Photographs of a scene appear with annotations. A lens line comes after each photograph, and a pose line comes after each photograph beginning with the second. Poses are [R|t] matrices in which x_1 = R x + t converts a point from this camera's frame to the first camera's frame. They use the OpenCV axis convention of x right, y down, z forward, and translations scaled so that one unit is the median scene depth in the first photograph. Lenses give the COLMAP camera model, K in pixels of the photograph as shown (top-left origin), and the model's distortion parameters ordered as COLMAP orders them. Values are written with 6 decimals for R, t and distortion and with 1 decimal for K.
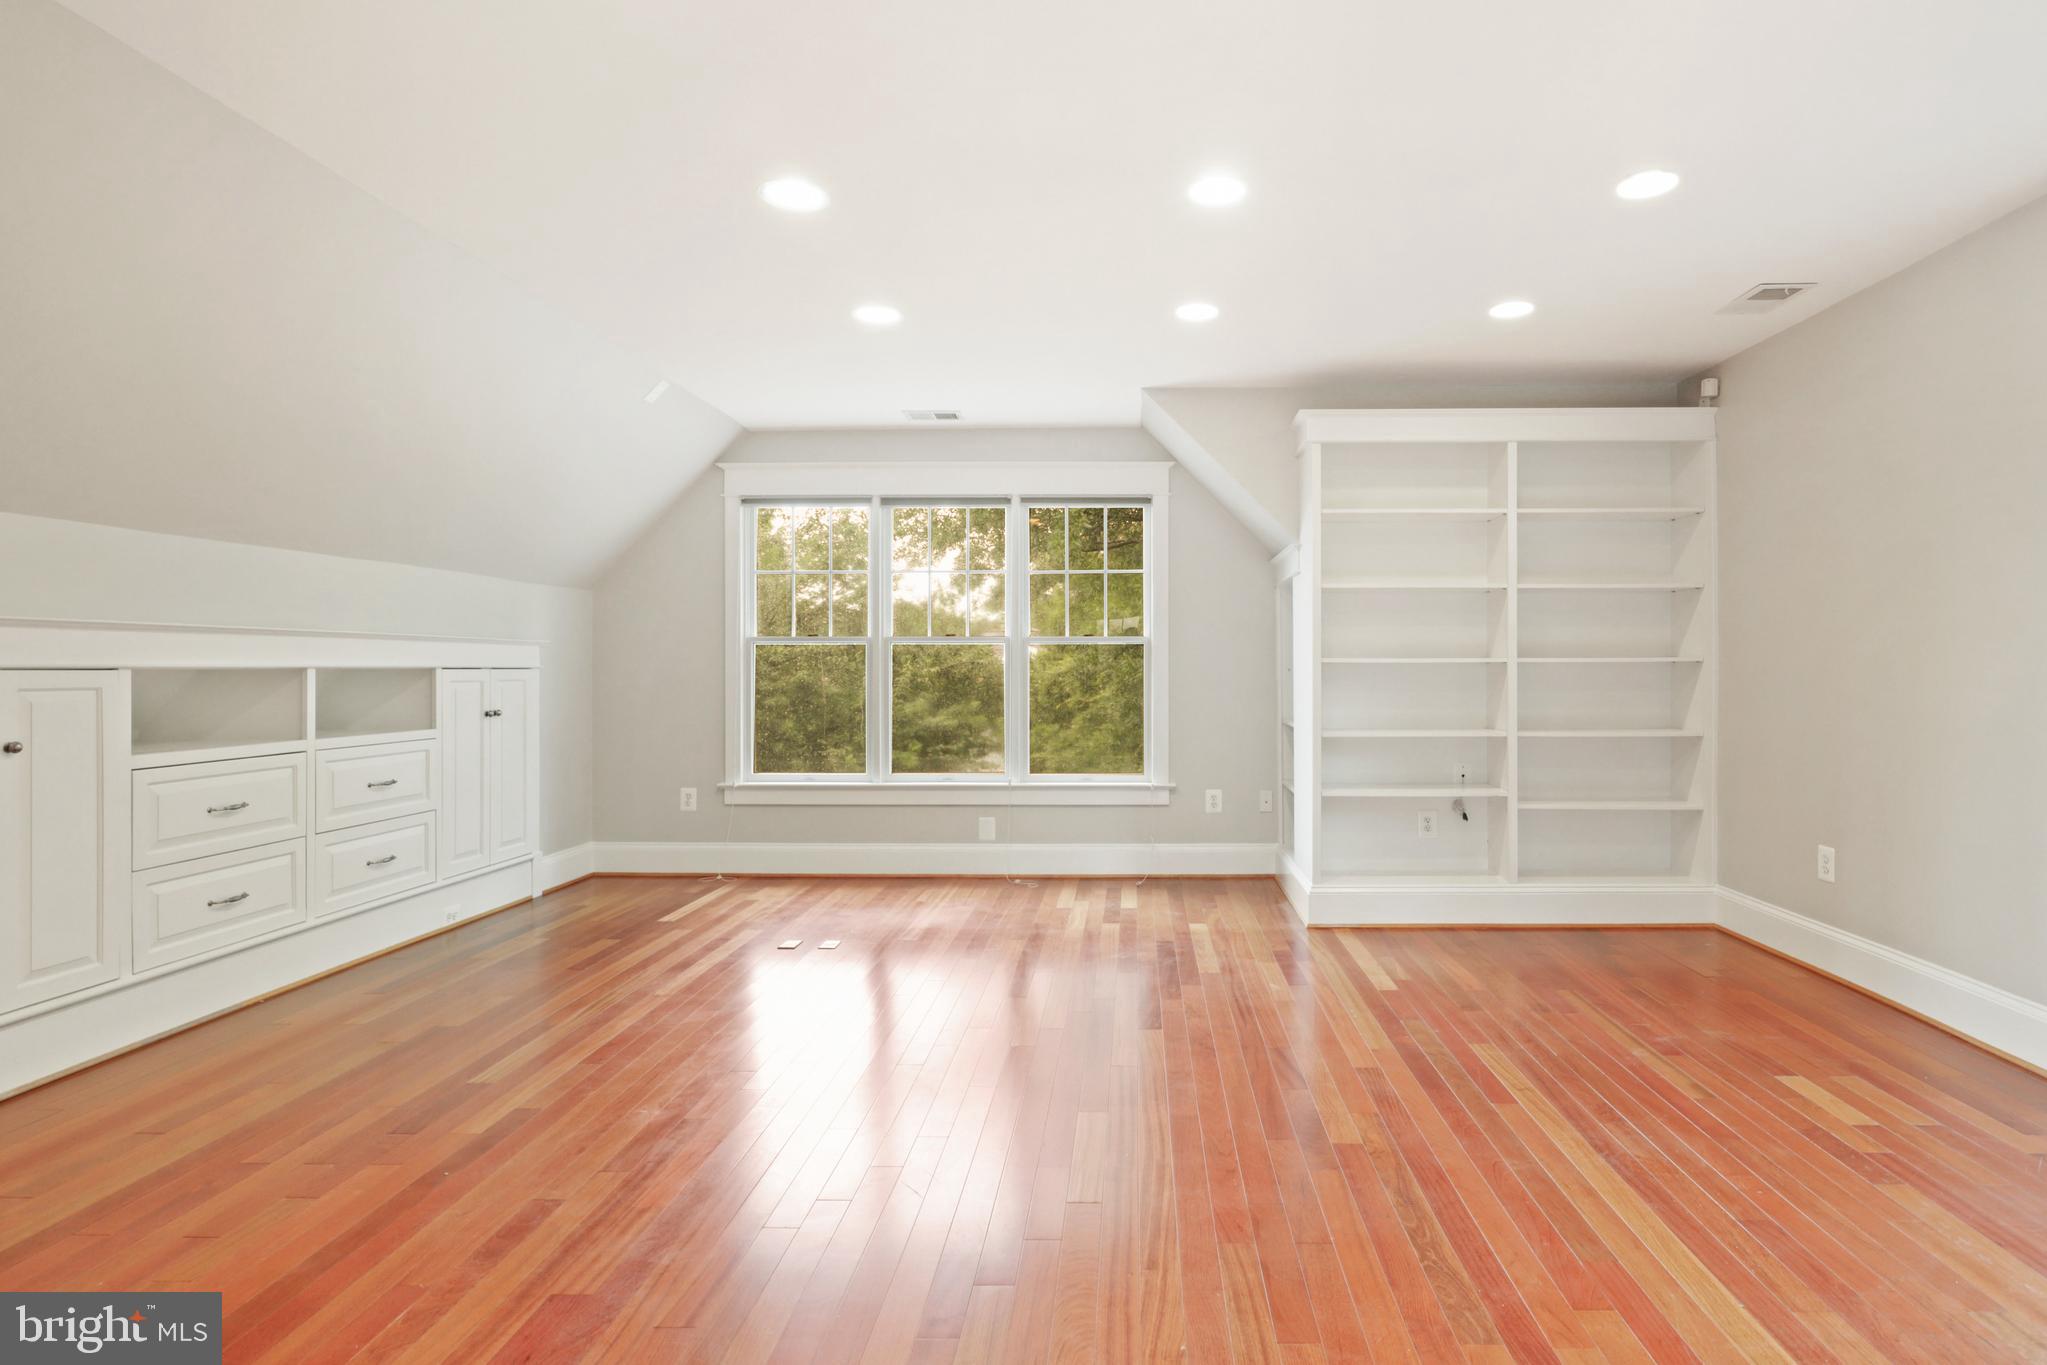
lens RADIAL K [[1028.5, 0, 1029.7], [0, 1028.5, 684.0], [0, 0, 1]] dist [-0.002134, 0.000690]
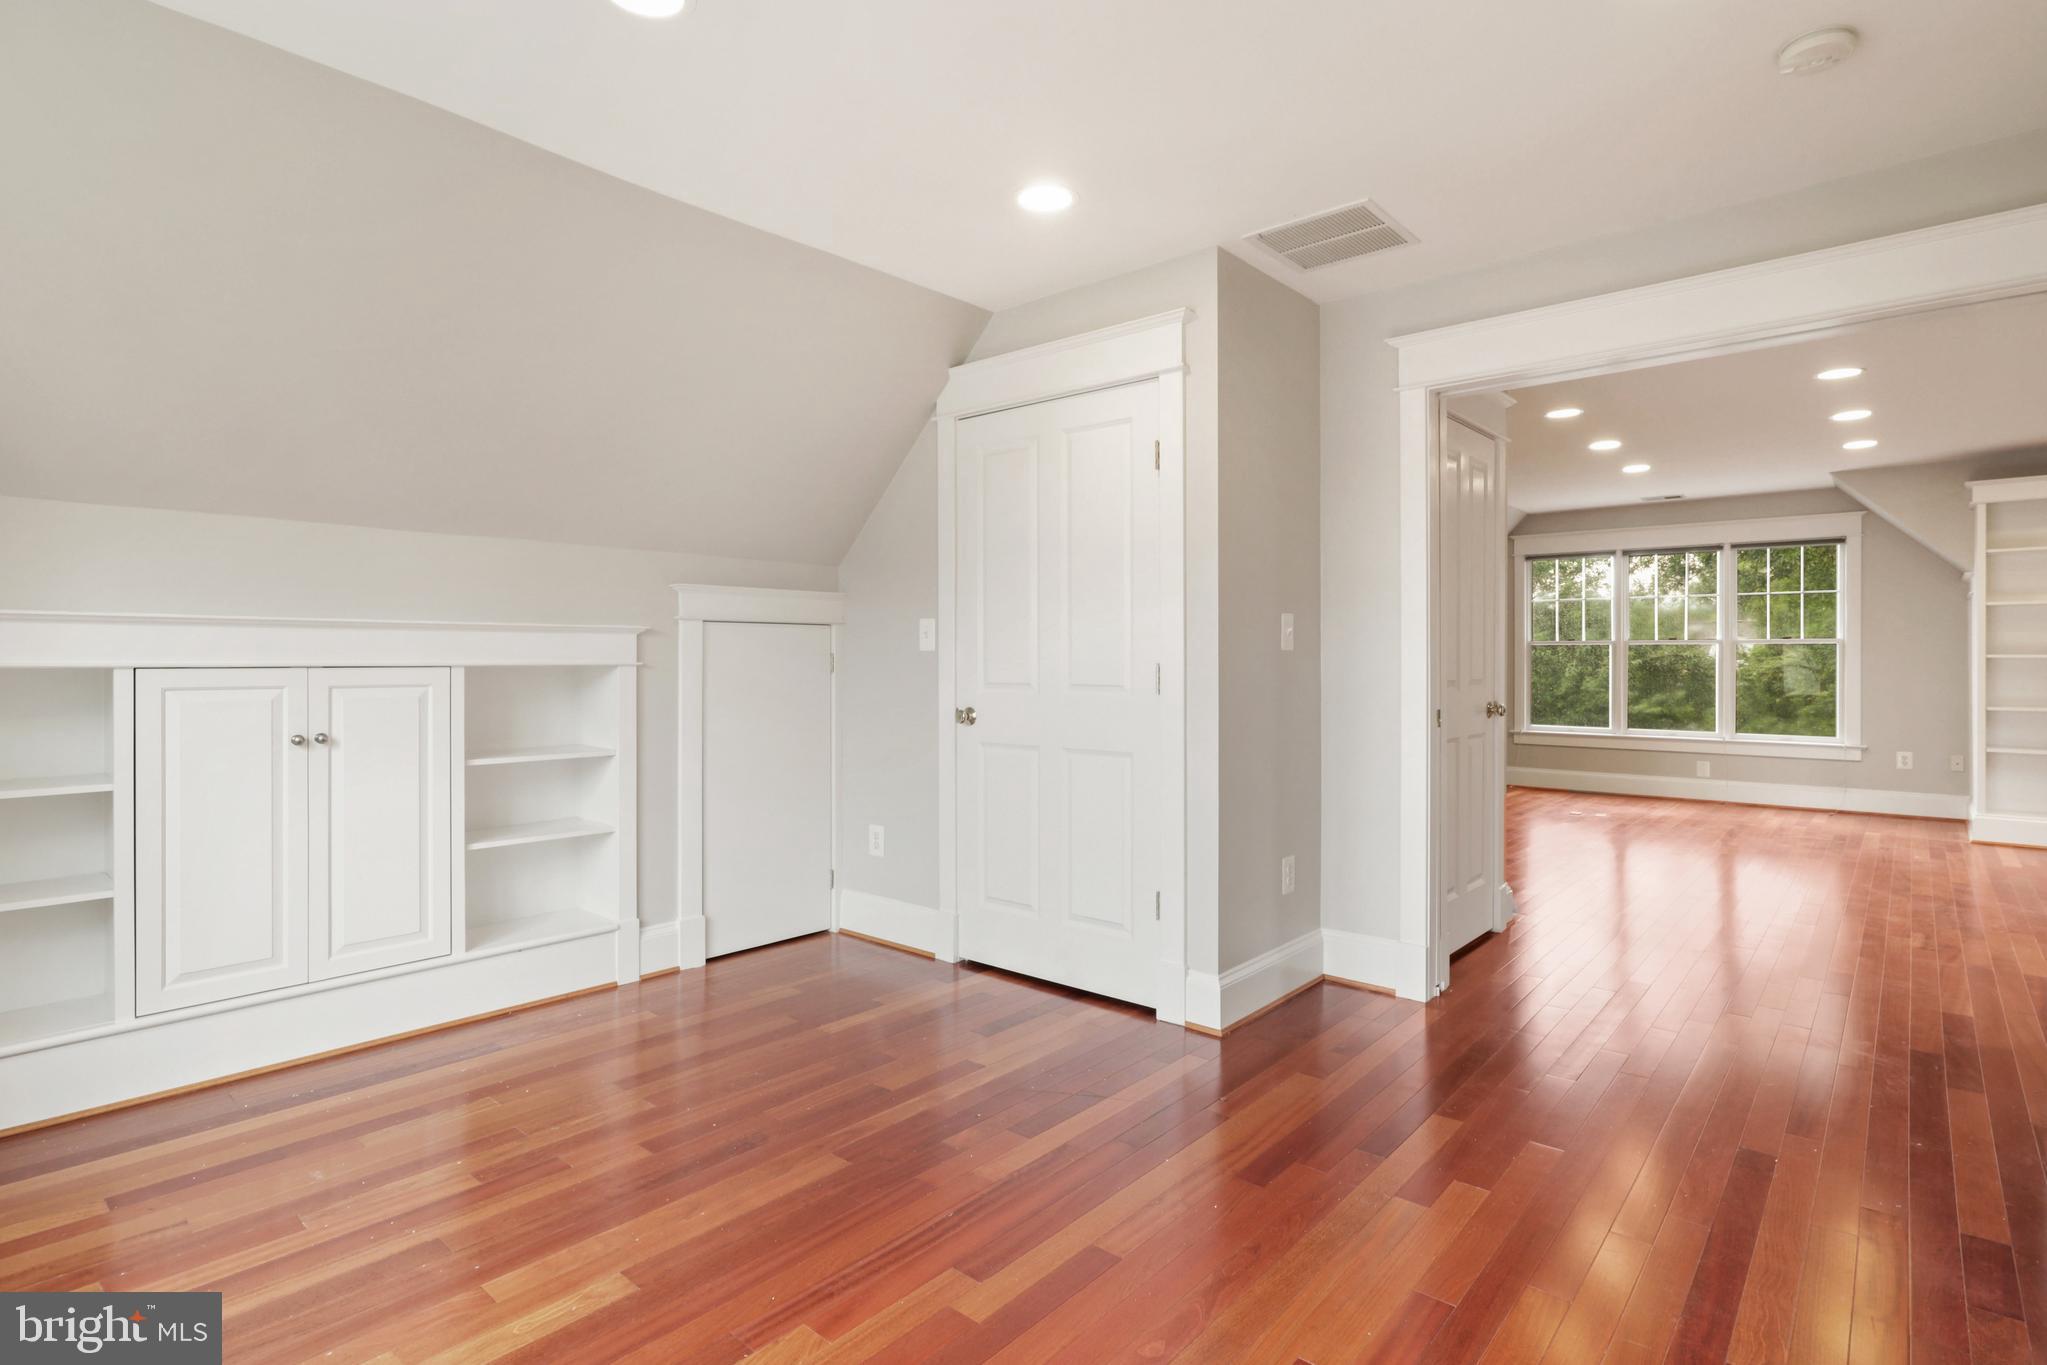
lens RADIAL K [[1028.5, 0, 1026.7], [0, 1028.5, 657.4], [0, 0, 1]] dist [-0.002134, 0.000690]
pose [[0.818302, 0.003751, -0.574776, 0.012274], [-0.012884, 0.999847, -0.011817, 0.010607], [0.574644, 0.017075, 0.818226, -0.770755]]
